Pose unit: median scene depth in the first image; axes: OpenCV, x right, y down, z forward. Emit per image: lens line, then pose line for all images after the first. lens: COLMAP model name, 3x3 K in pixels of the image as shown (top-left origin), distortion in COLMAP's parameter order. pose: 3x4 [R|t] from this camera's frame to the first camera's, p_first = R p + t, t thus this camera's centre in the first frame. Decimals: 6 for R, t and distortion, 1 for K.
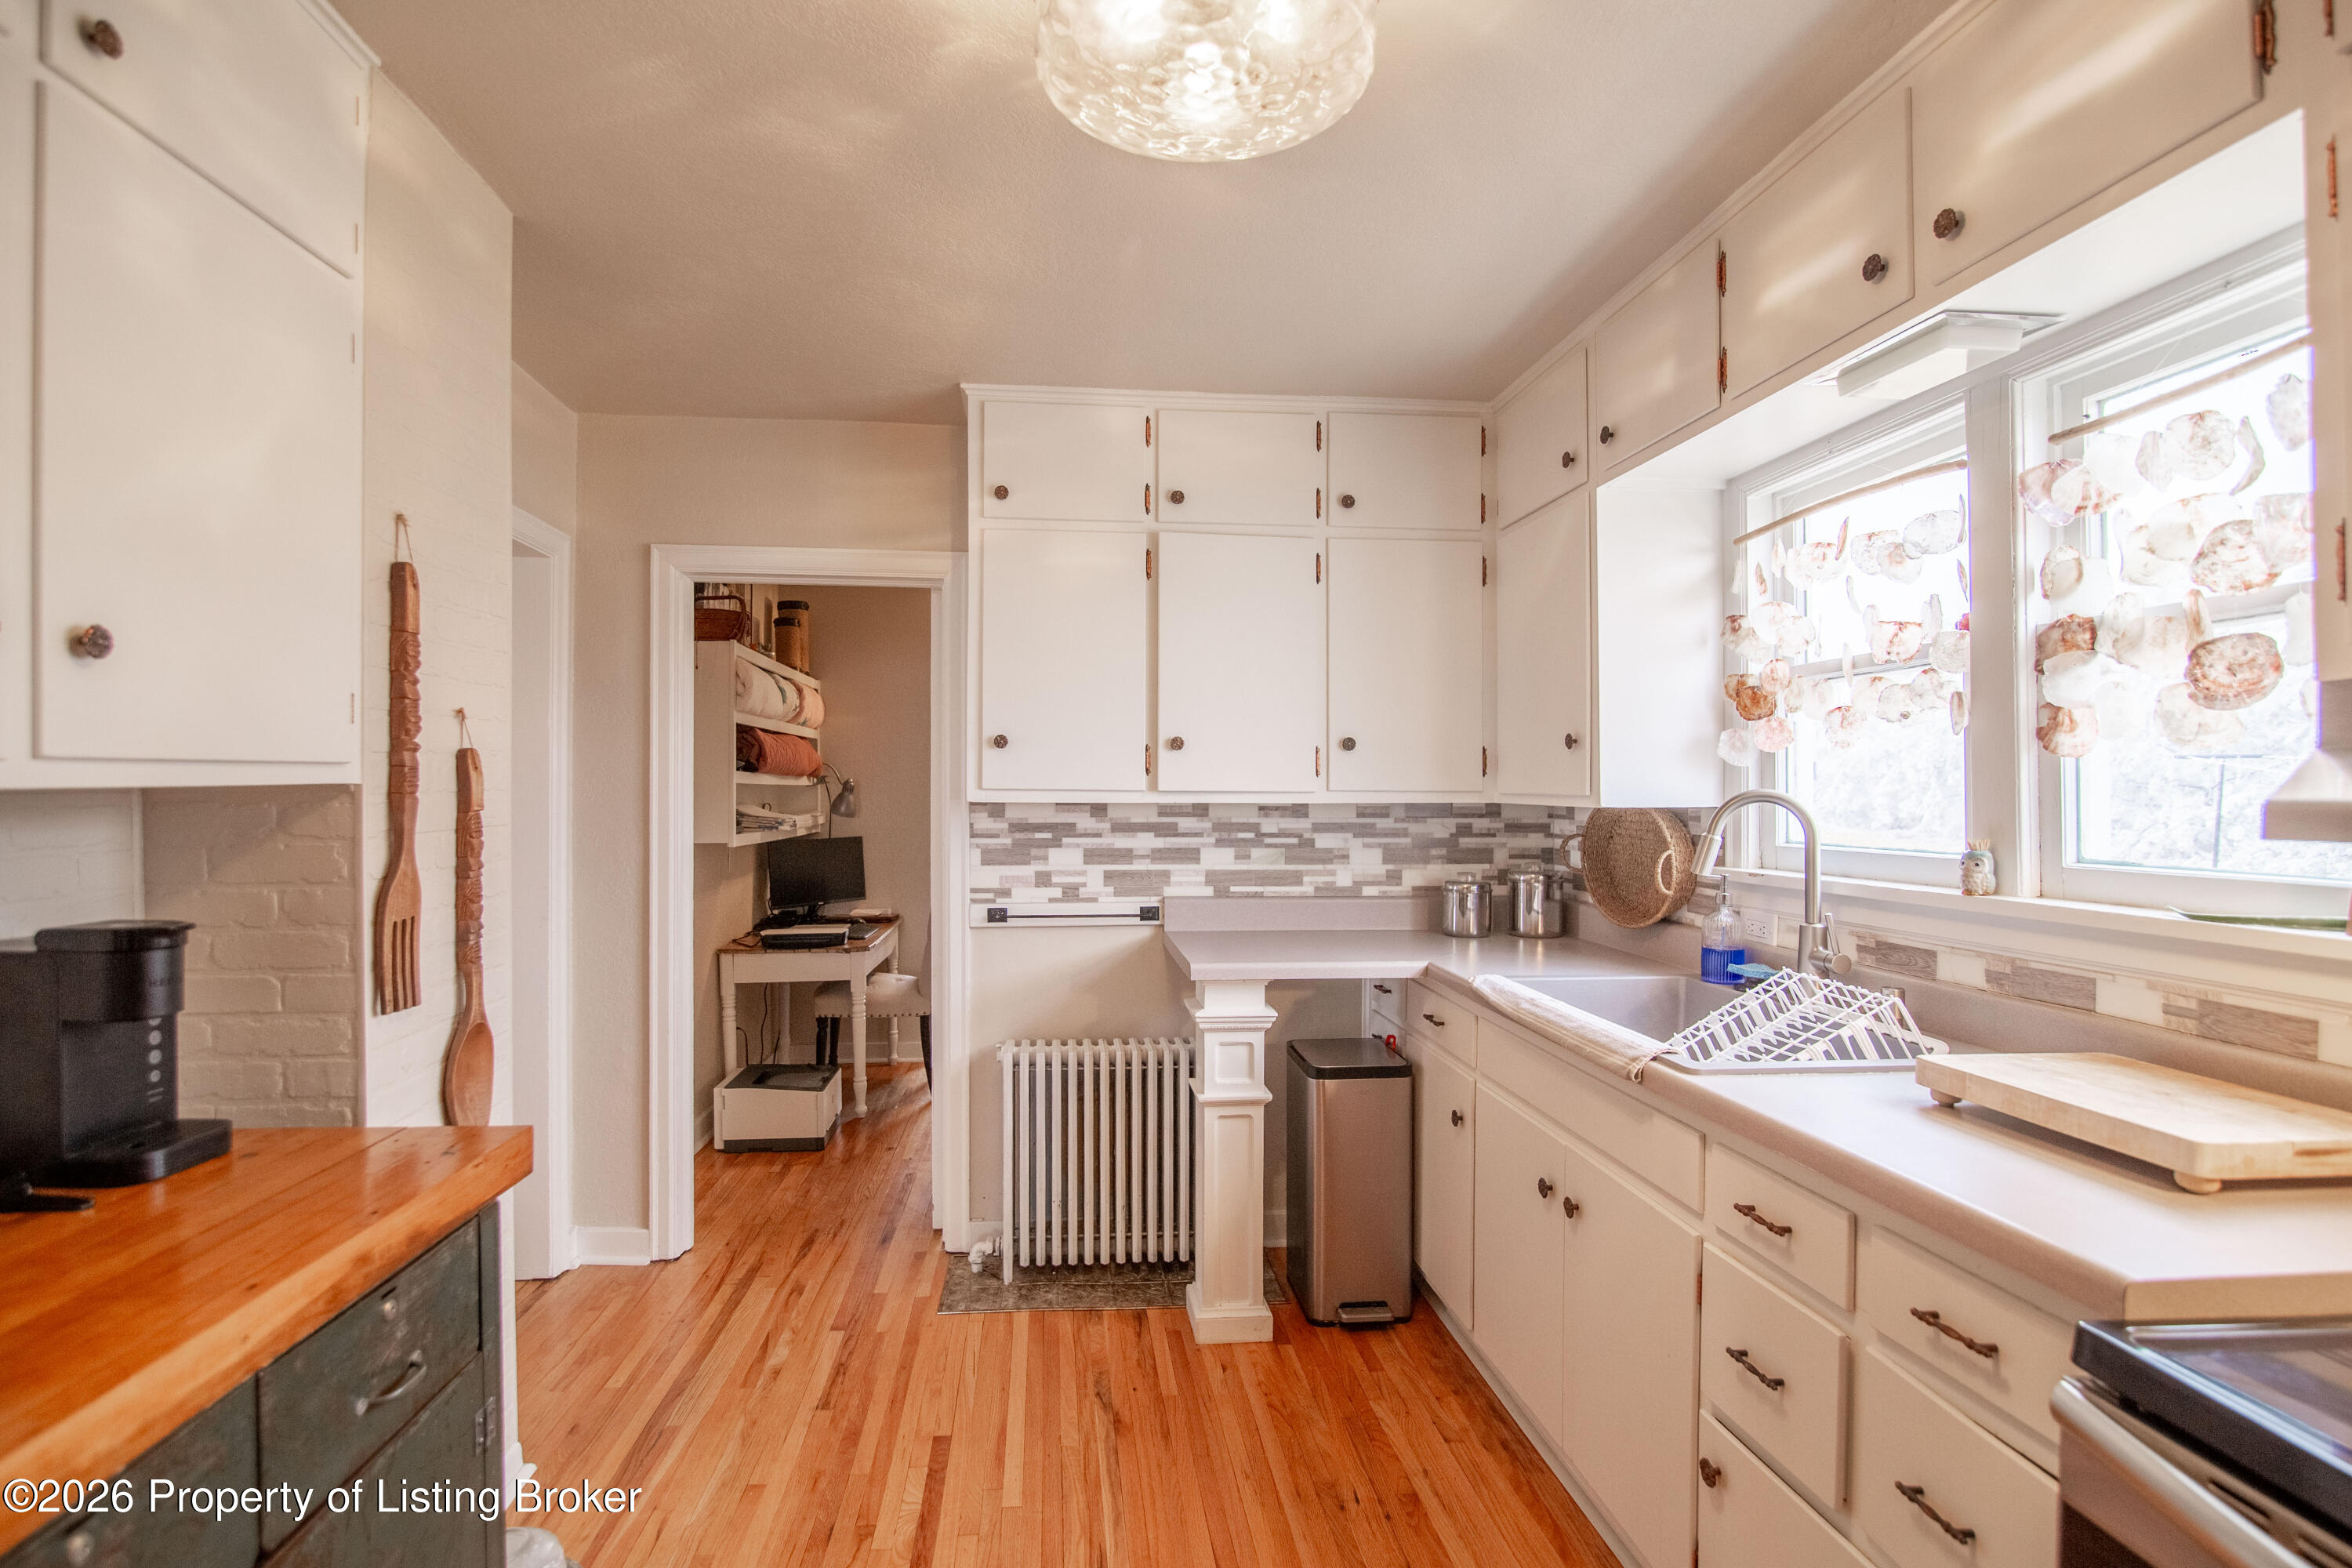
lens RADIAL K [[1099.9, 0, 1160.2], [0, 1099.9, 789.9], [0, 0, 1]] dist [-0.022549, 0.001484]
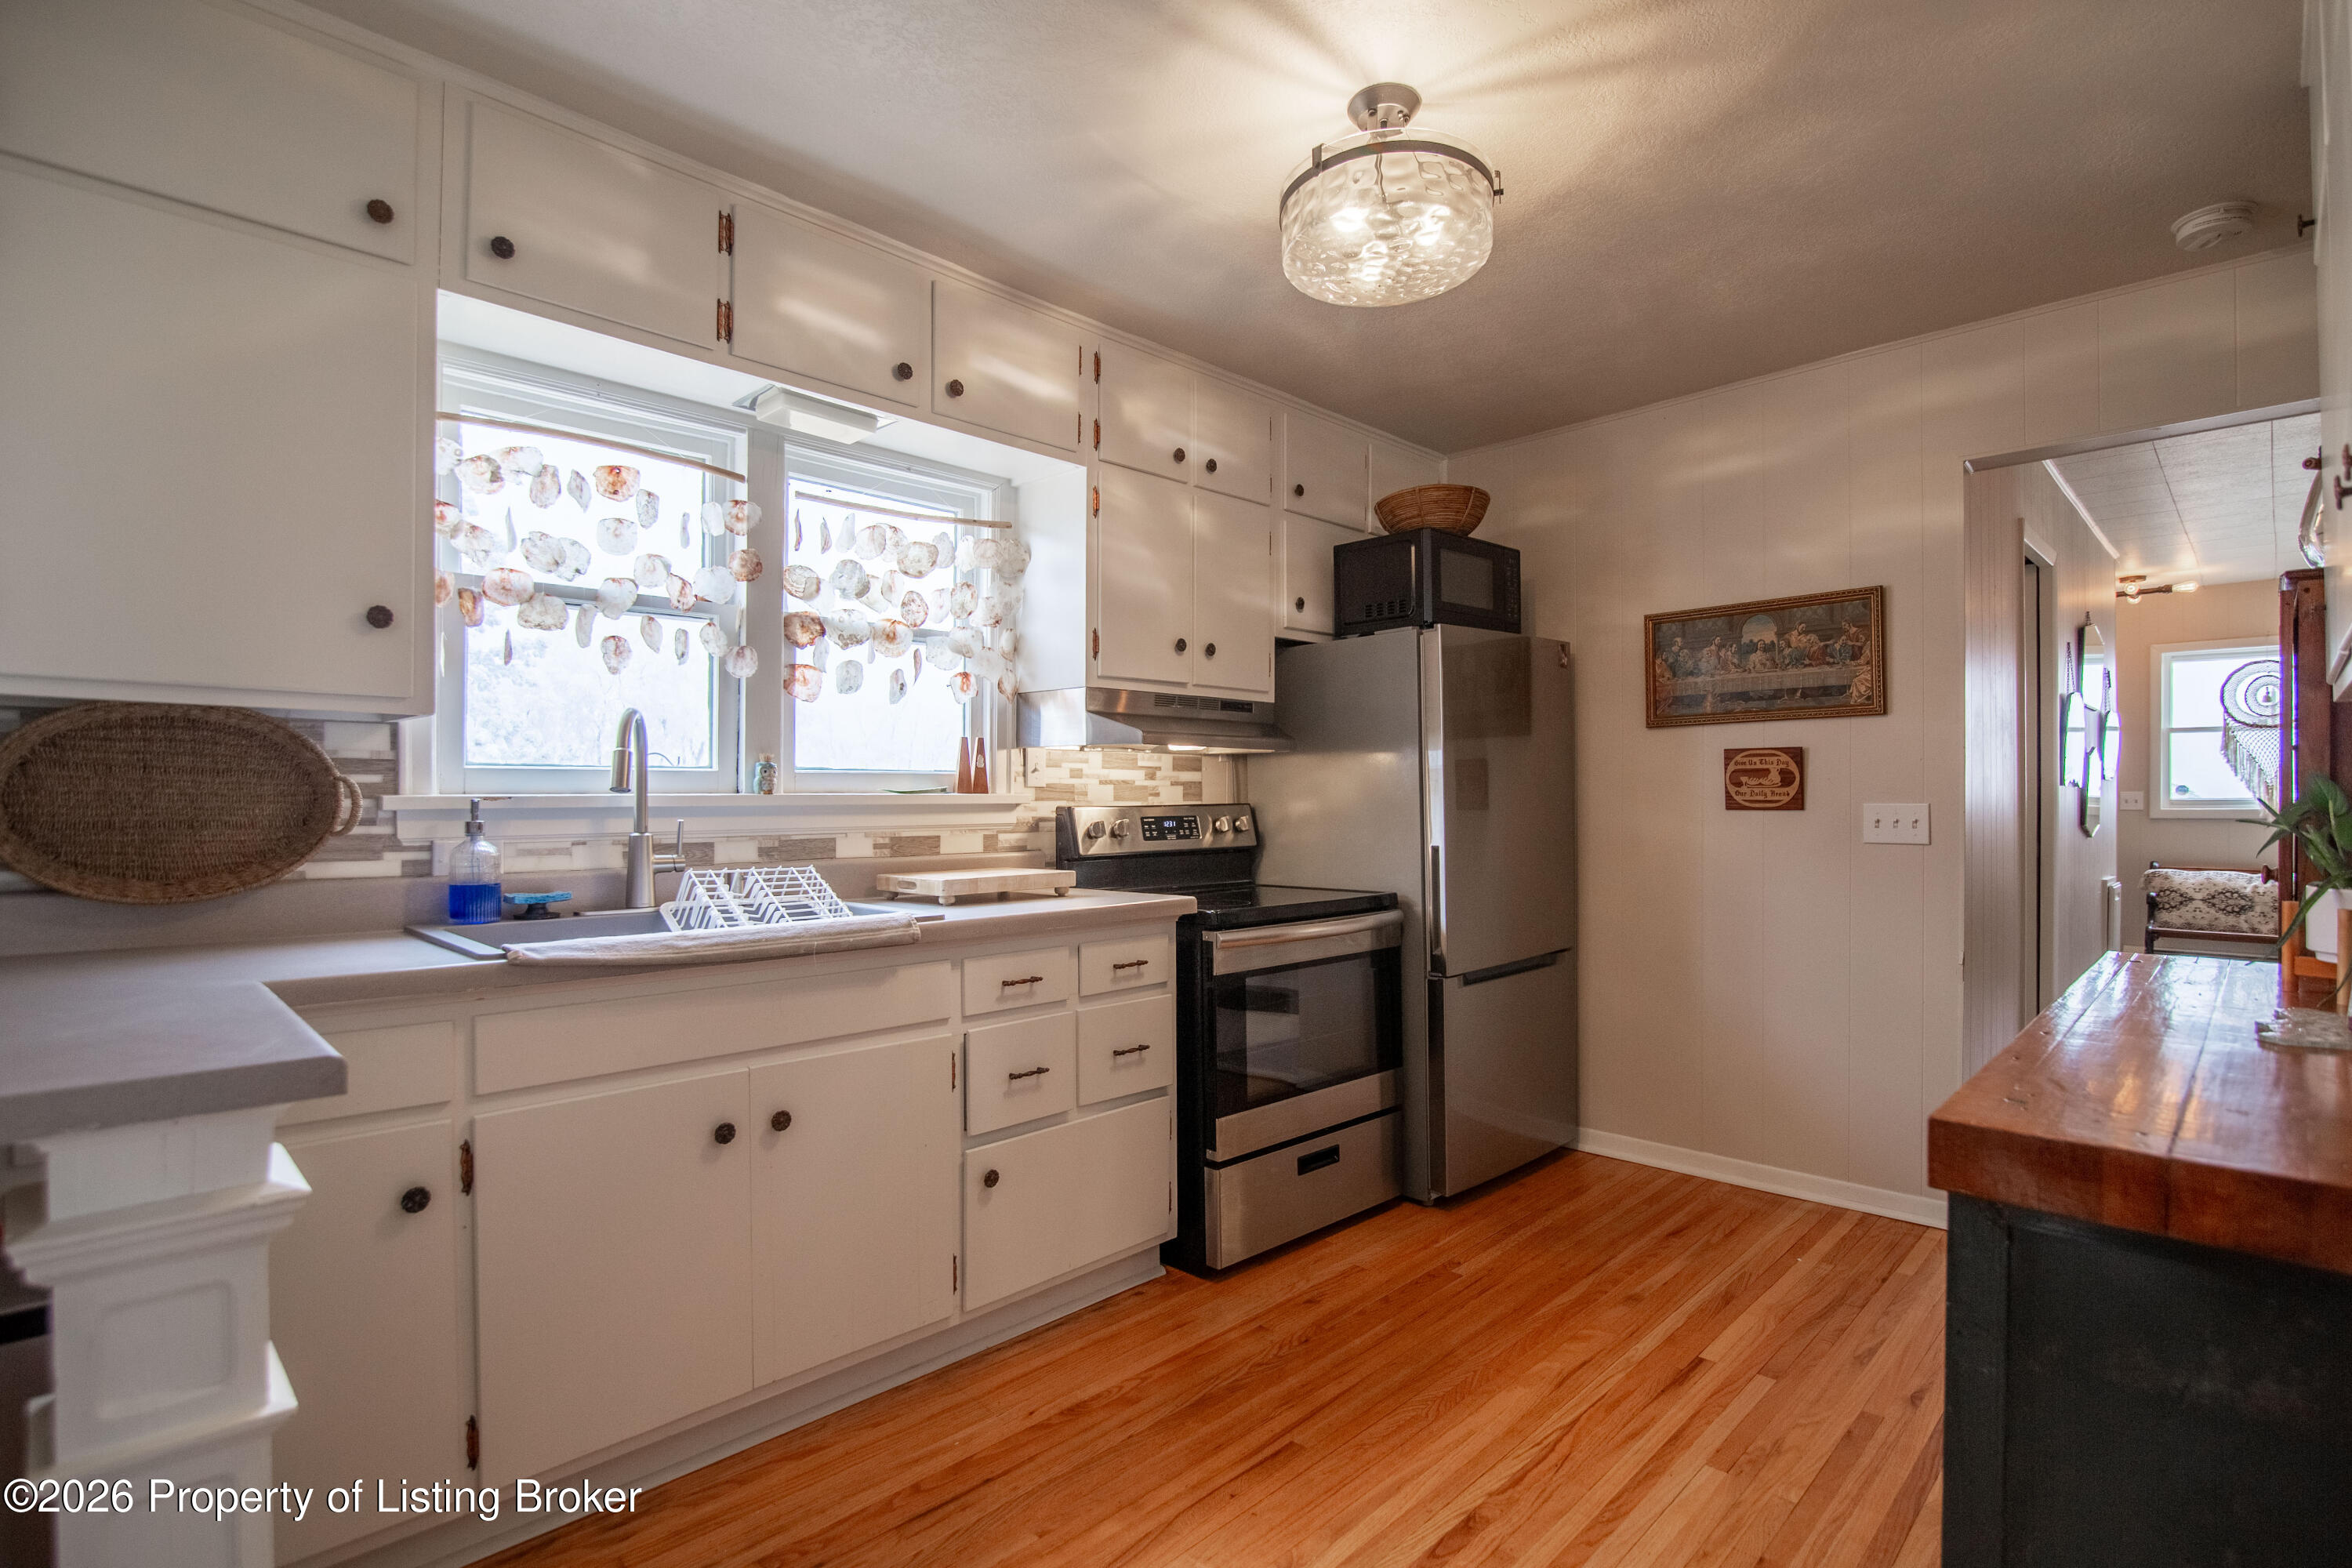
lens RADIAL K [[1099.9, 0, 1188.3], [0, 1099.9, 783.3], [0, 0, 1]] dist [-0.022549, 0.001484]
pose [[-0.640691, 0.005148, 0.767782, -0.475691], [-0.001266, 0.999969, -0.007761, 0.064772], [-0.767798, -0.005944, -0.640665, 1.036731]]
